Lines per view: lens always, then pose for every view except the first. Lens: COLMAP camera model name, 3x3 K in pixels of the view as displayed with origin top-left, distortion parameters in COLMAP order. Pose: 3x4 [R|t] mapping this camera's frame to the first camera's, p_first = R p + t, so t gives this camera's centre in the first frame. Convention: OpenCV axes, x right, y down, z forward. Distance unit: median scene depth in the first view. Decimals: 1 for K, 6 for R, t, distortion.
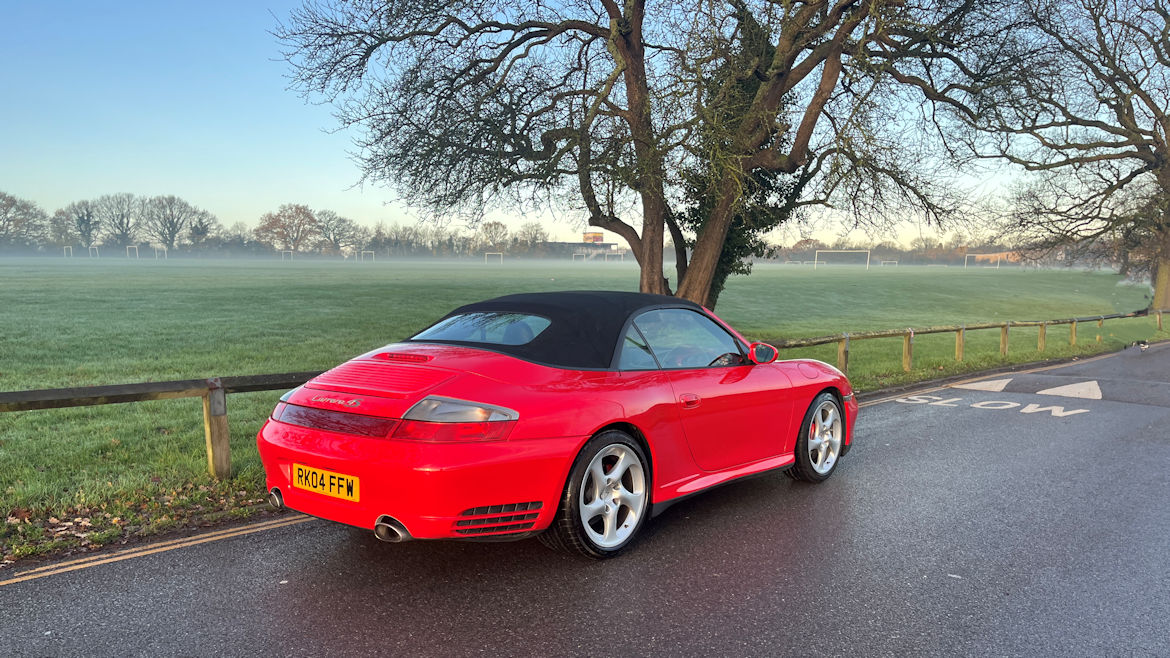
lens RADIAL K [[901.3, 0, 585.0], [0, 901.3, 329.0], [0, 0, 1]] dist [0.074573, -0.199204]
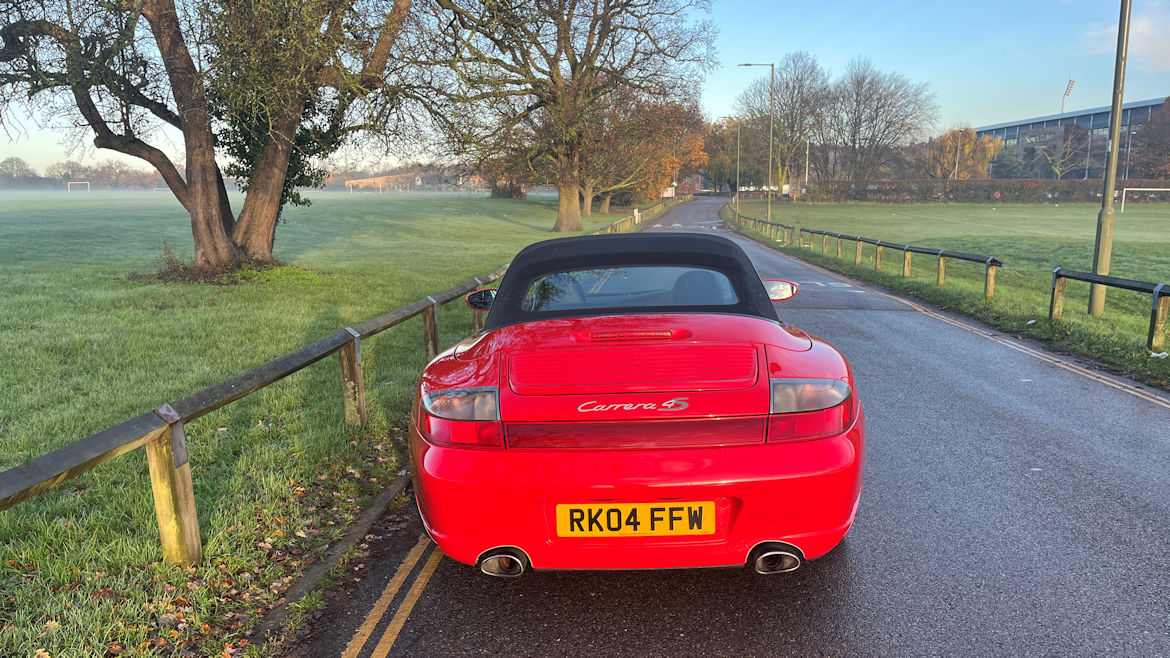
lens RADIAL K [[901.3, 0, 585.0], [0, 901.3, 329.0], [0, 0, 1]] dist [0.074573, -0.199204]
pose [[0.774888, -0.106675, 0.623032, -0.719941], [0.056231, 0.993382, 0.100150, -0.052191], [-0.629592, -0.042571, 0.775759, 0.460709]]
